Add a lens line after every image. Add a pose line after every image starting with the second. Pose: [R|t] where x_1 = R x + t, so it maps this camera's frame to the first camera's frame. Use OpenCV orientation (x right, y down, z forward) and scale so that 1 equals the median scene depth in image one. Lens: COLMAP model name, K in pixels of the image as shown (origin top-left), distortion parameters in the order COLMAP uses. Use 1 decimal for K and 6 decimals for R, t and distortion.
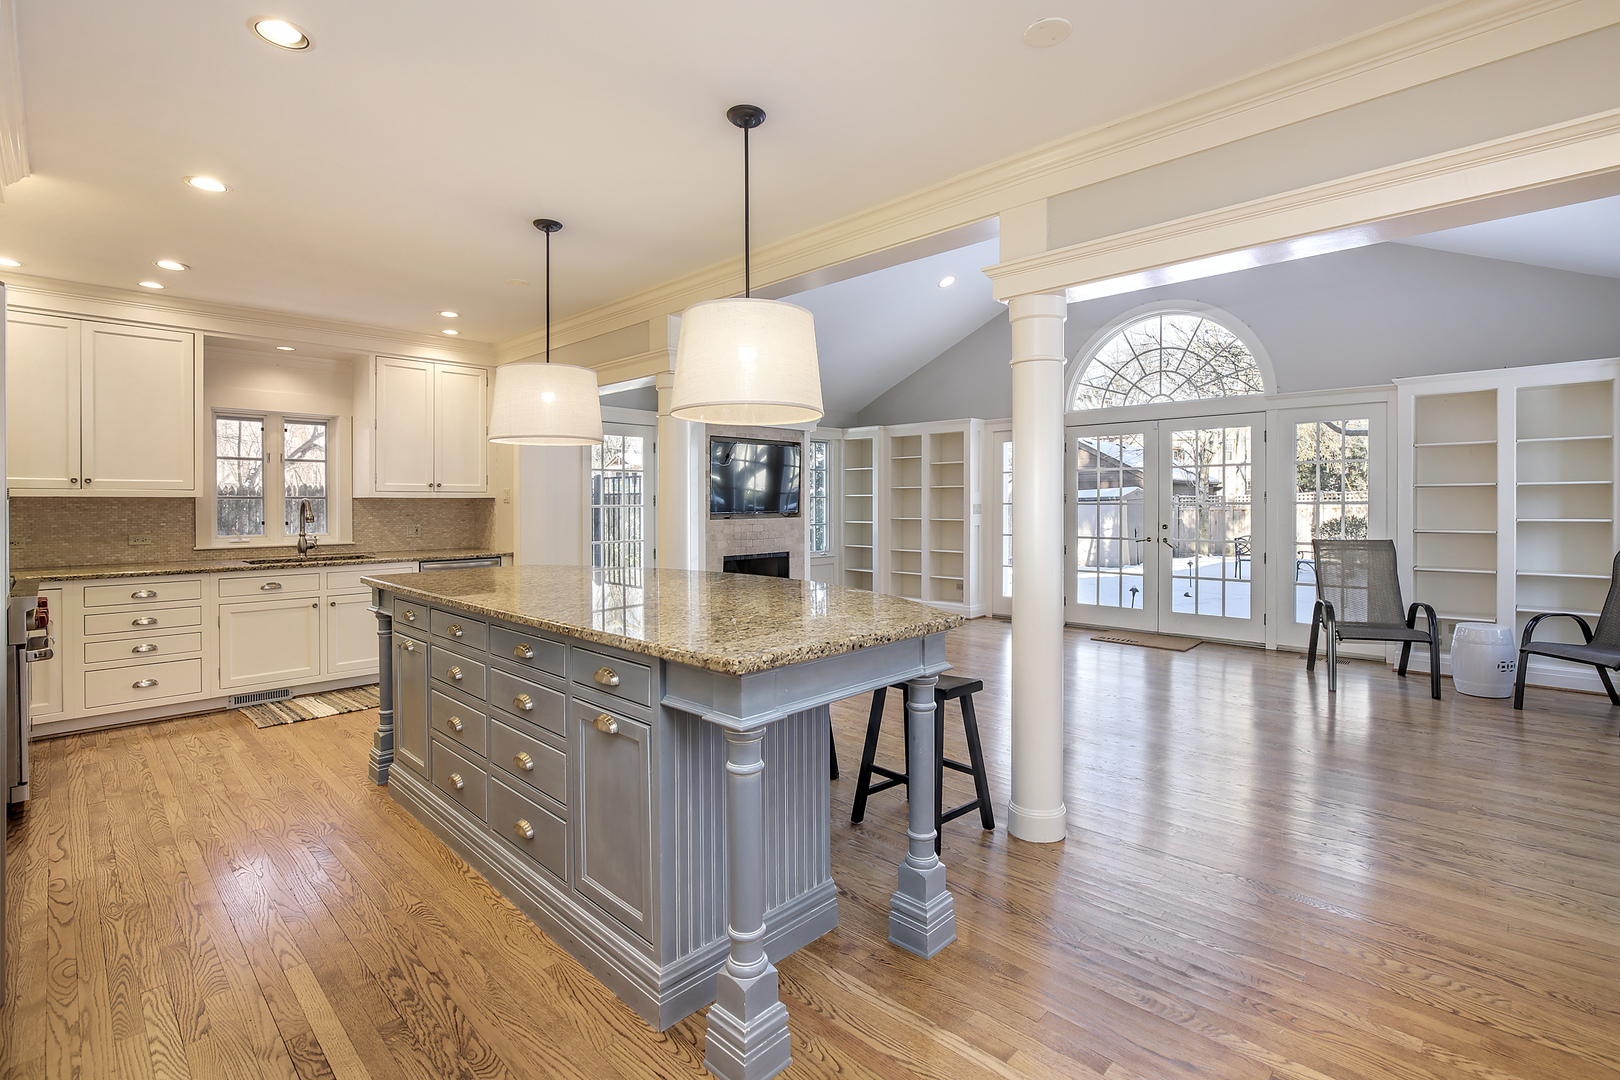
lens RADIAL K [[743.9, 0, 796.3], [0, 743.9, 518.7], [0, 0, 1]] dist [-0.005710, -0.000900]
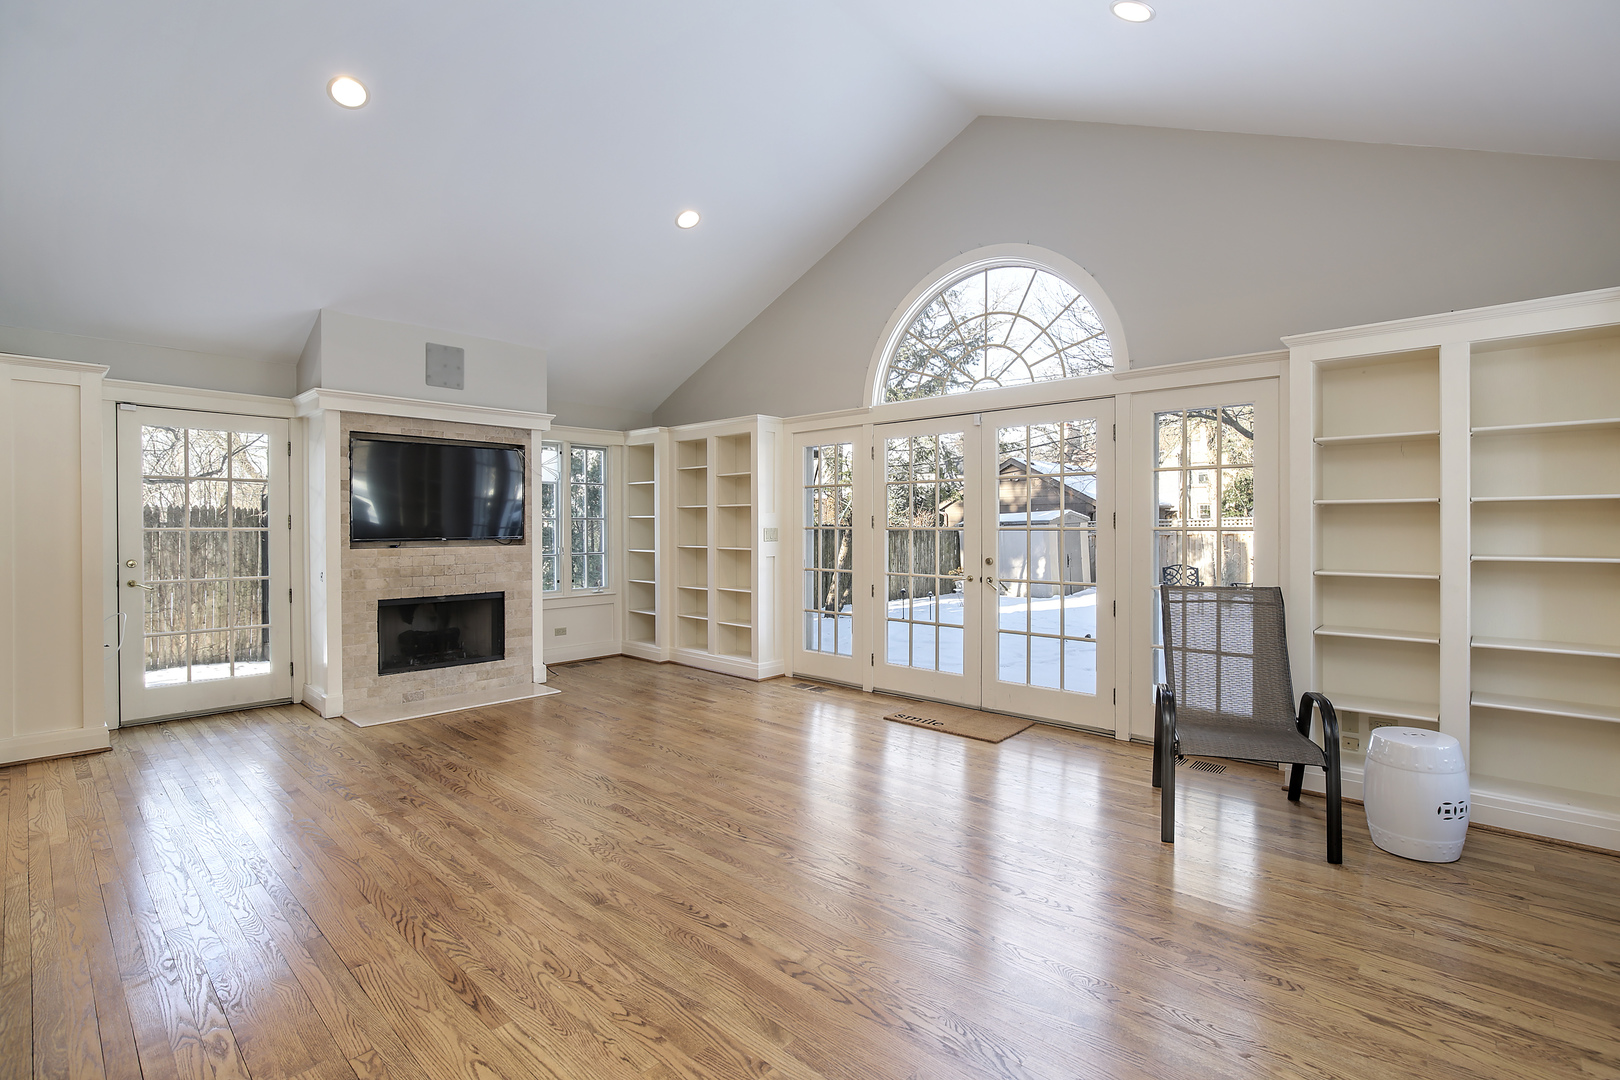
lens RADIAL K [[698.8, 0, 812.6], [0, 698.8, 539.4], [0, 0, 1]] dist [-0.019890, -0.000362]
pose [[0.999646, 0.003565, 0.026382, 0.326298], [-0.003515, 0.999992, -0.001937, -0.008467], [-0.026389, 0.001843, 0.999650, 0.350605]]
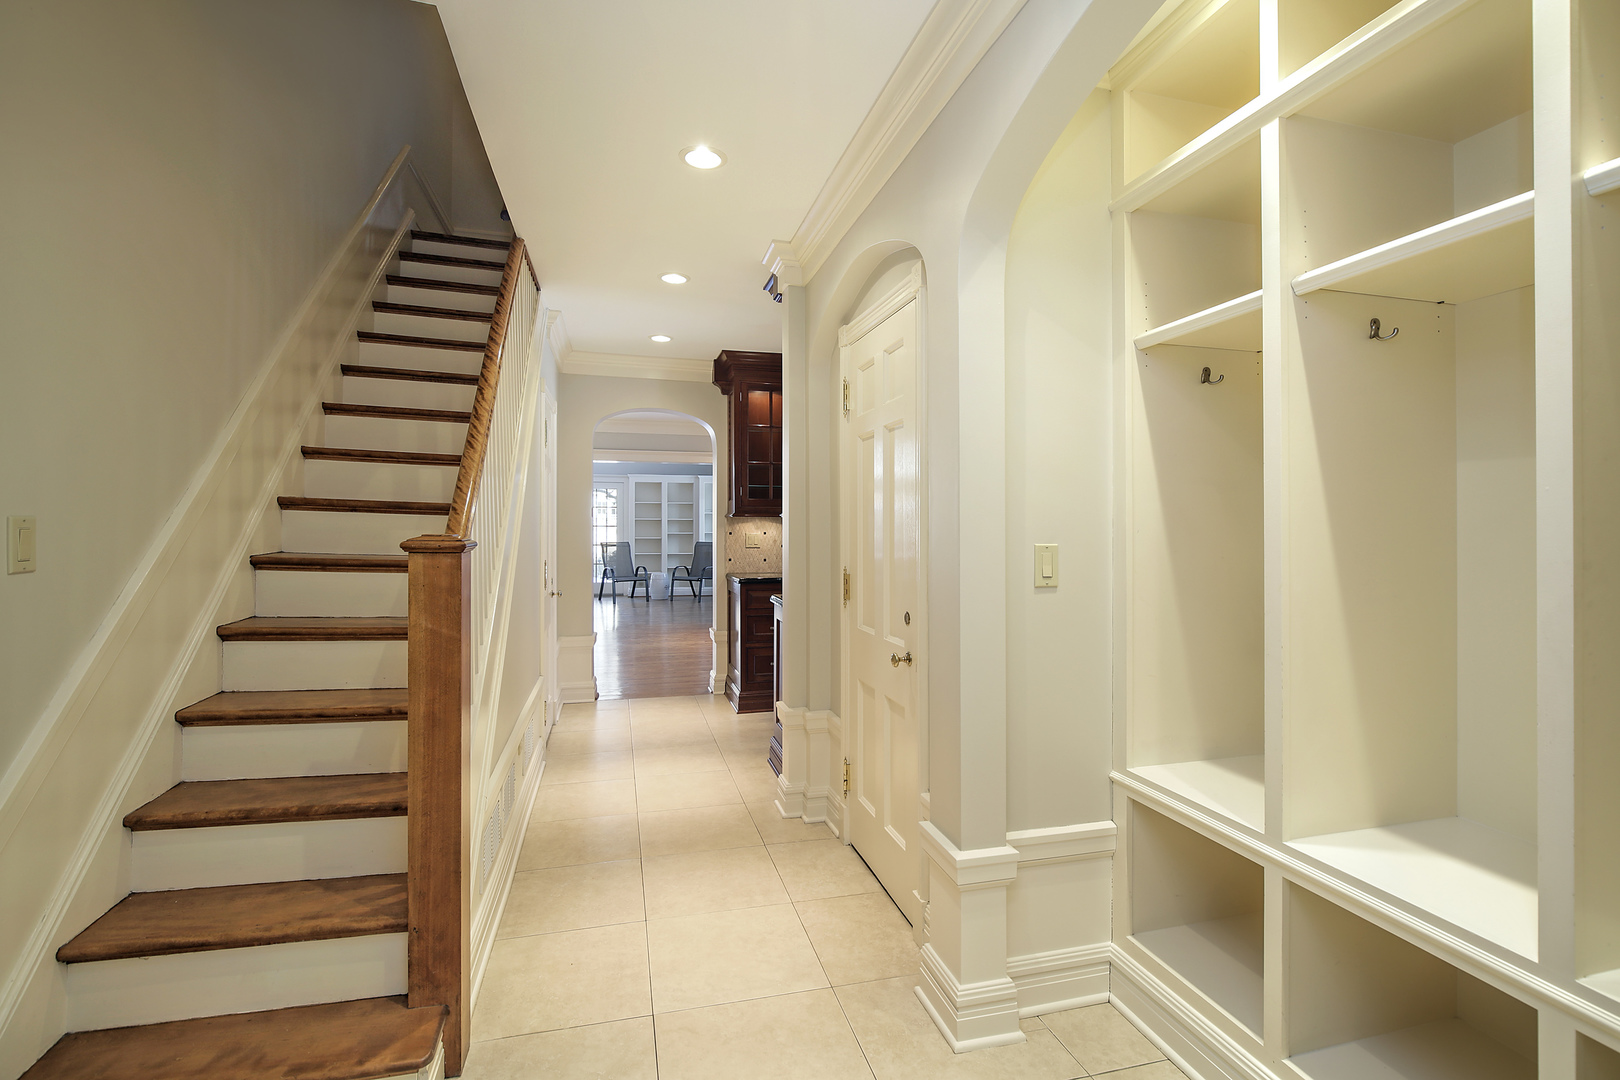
lens RADIAL K [[743.9, 0, 813.6], [0, 743.9, 533.0], [0, 0, 1]] dist [-0.005710, -0.000900]
pose [[0.496096, -0.000575, 0.868267, -0.812189], [0.009676, 0.999941, -0.004866, 0.014465], [-0.868214, 0.010815, 0.496073, -0.580348]]
